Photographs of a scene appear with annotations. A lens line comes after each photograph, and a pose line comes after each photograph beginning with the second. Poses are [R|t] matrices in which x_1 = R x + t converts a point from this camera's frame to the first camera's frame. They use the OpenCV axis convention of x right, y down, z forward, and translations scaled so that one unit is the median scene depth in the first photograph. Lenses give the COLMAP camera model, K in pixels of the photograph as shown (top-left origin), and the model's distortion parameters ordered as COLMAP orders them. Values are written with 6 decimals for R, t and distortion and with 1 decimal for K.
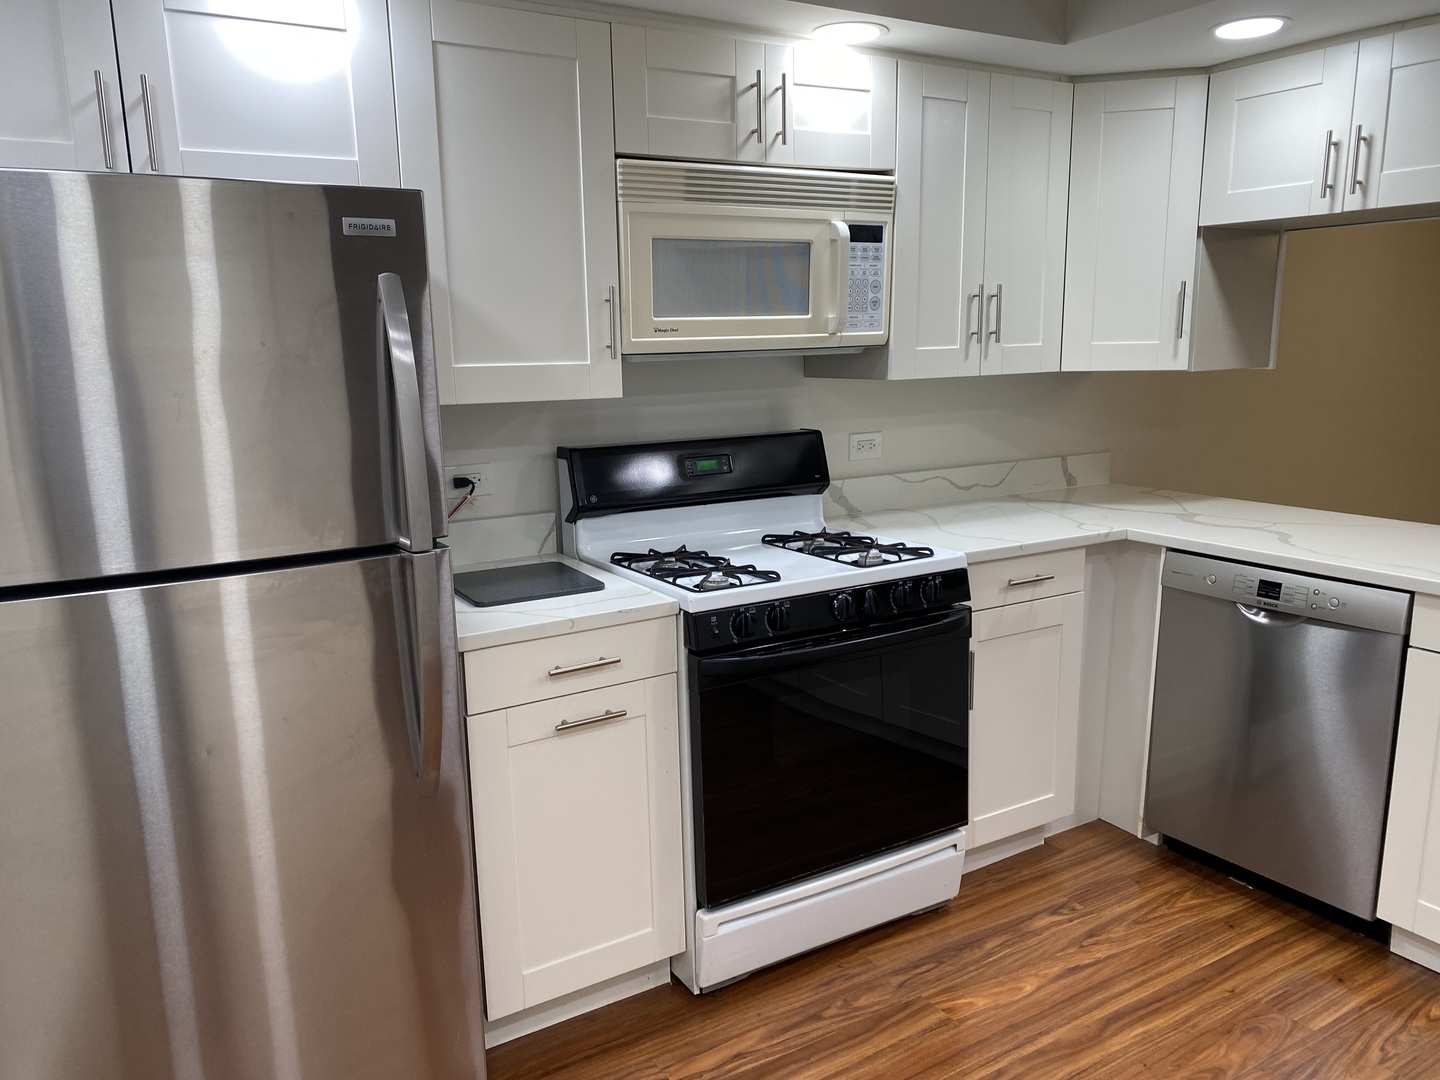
lens RADIAL K [[1096.4, 0, 705.2], [0, 1096.4, 555.4], [0, 0, 1]] dist [0.036586, -0.030154]
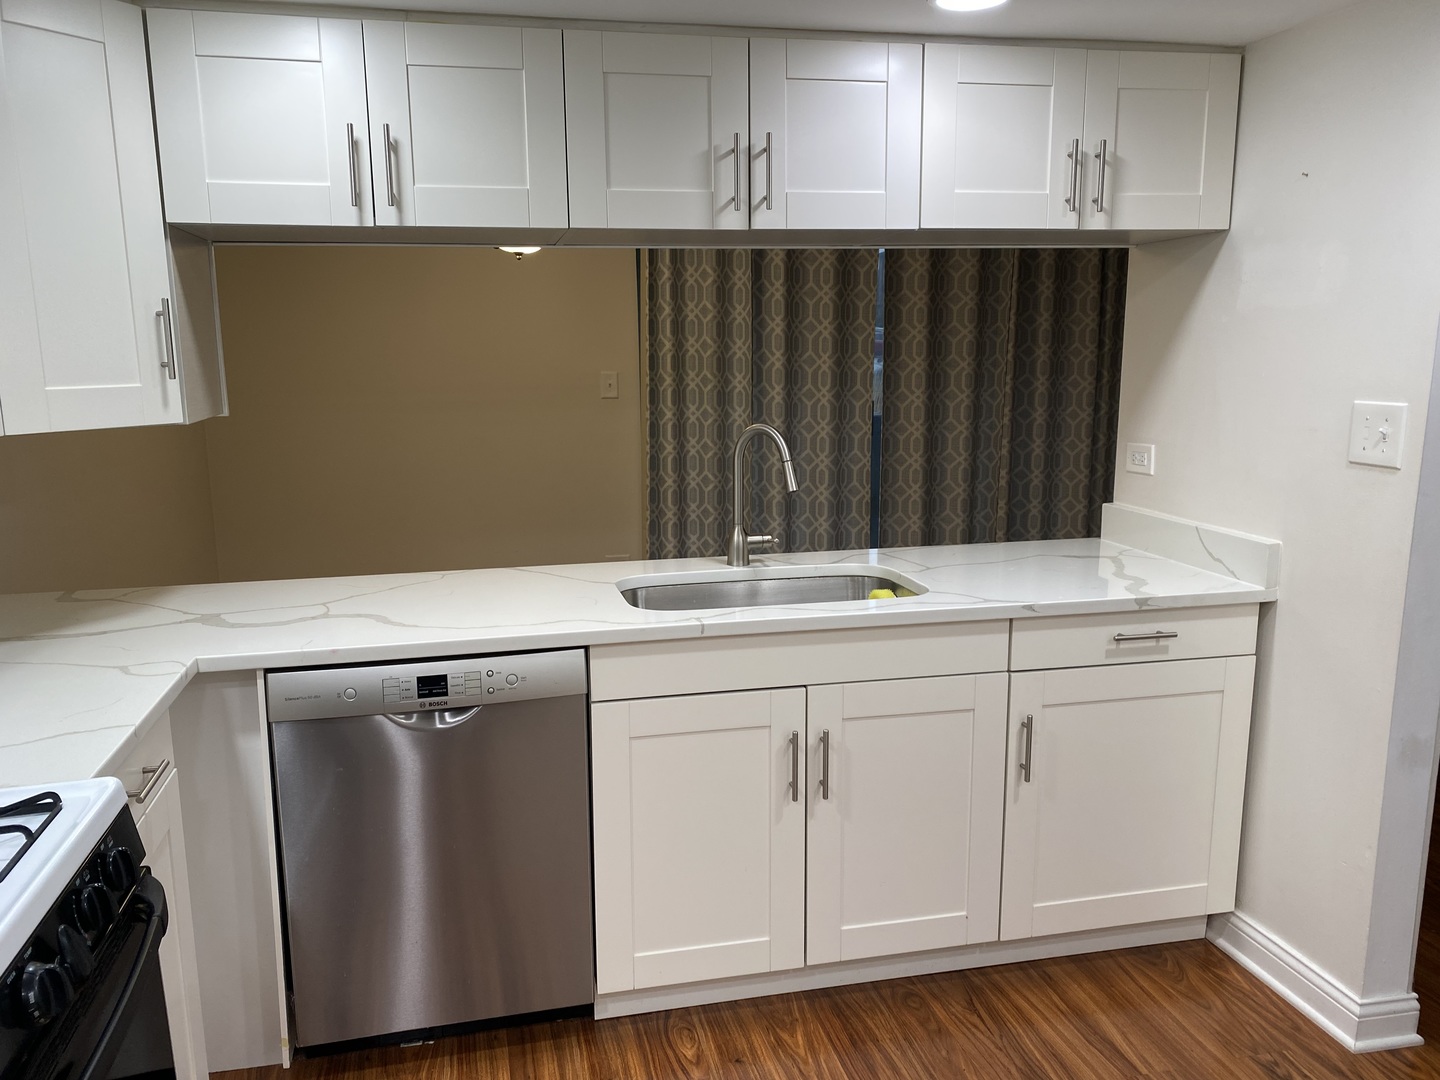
lens RADIAL K [[1096.4, 0, 685.8], [0, 1096.4, 551.1], [0, 0, 1]] dist [0.036586, -0.030154]
pose [[0.320581, -0.163966, 0.932922, -0.269227], [0.193933, 0.975402, 0.104791, -0.177189], [-0.927156, 0.147330, 0.344494, 0.788853]]
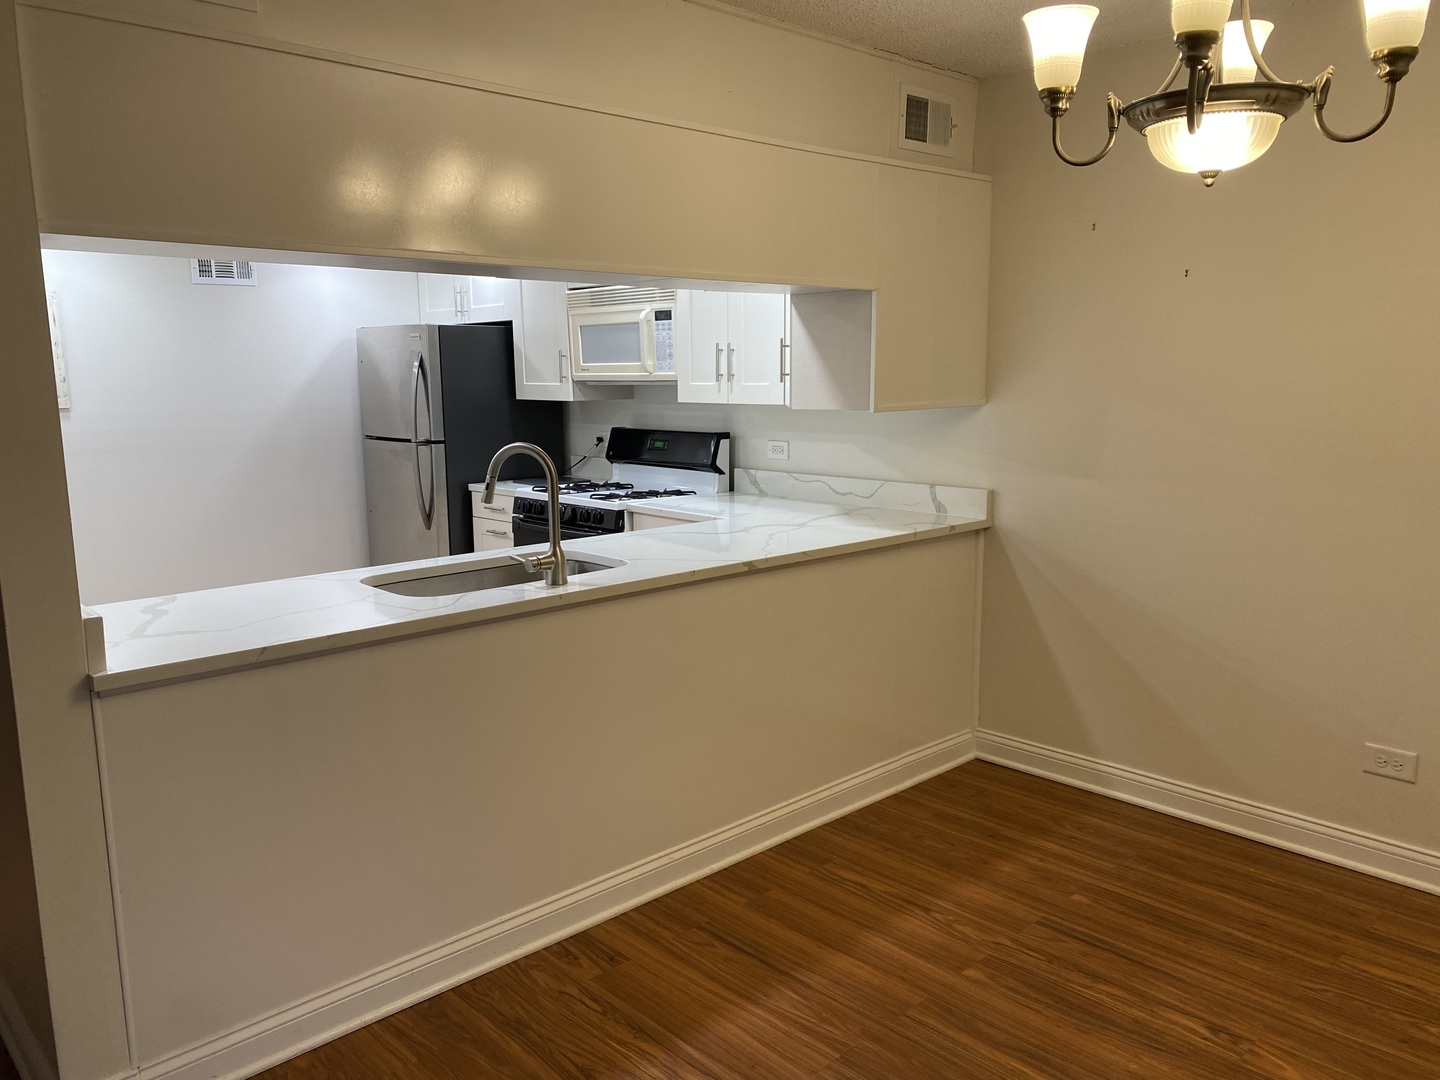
lens RADIAL K [[1096.4, 0, 725.3], [0, 1096.4, 567.2], [0, 0, 1]] dist [0.036586, -0.030154]
pose [[0.215383, 0.191686, -0.957531, 1.981111], [-0.190790, 0.969909, 0.151249, -0.199238], [0.957710, 0.150111, 0.245474, 0.770762]]
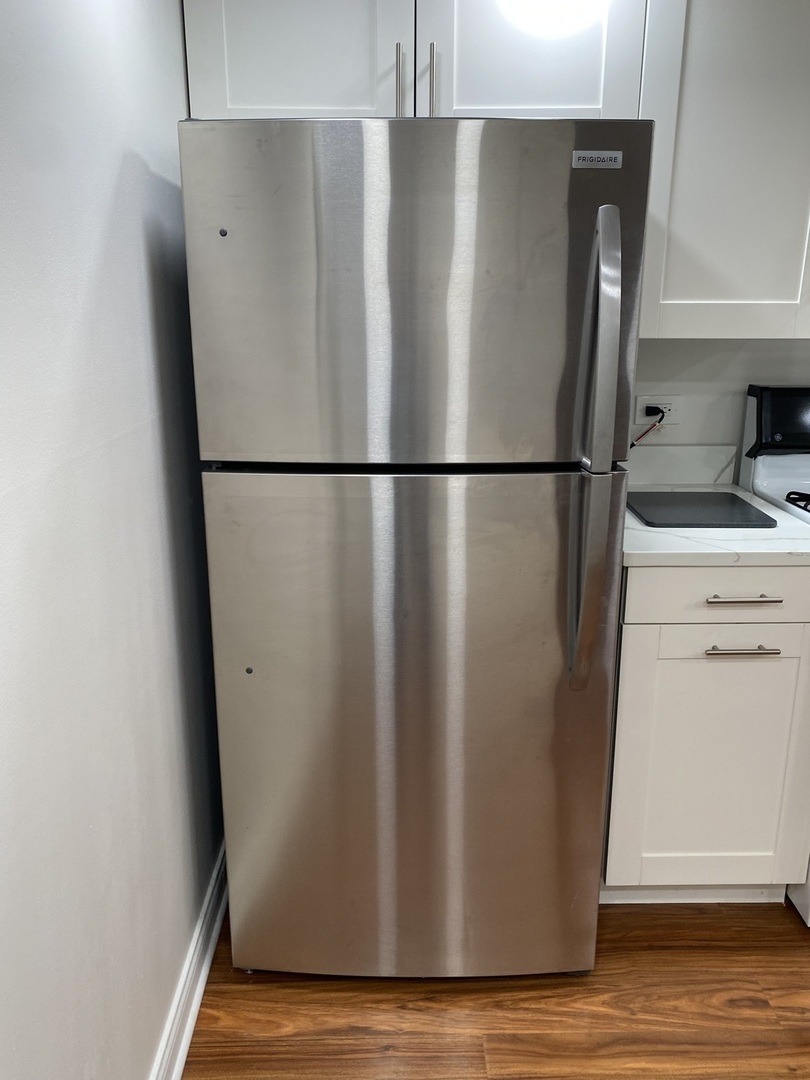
lens RADIAL K [[822.3, 0, 396.4], [0, 822.3, 524.5], [0, 0, 1]] dist [0.036586, -0.030154]
pose [[0.862253, 0.155473, -0.482024, -0.023255], [-0.118540, 0.987234, 0.106378, -0.010795], [0.492410, -0.034586, 0.869676, 0.137238]]
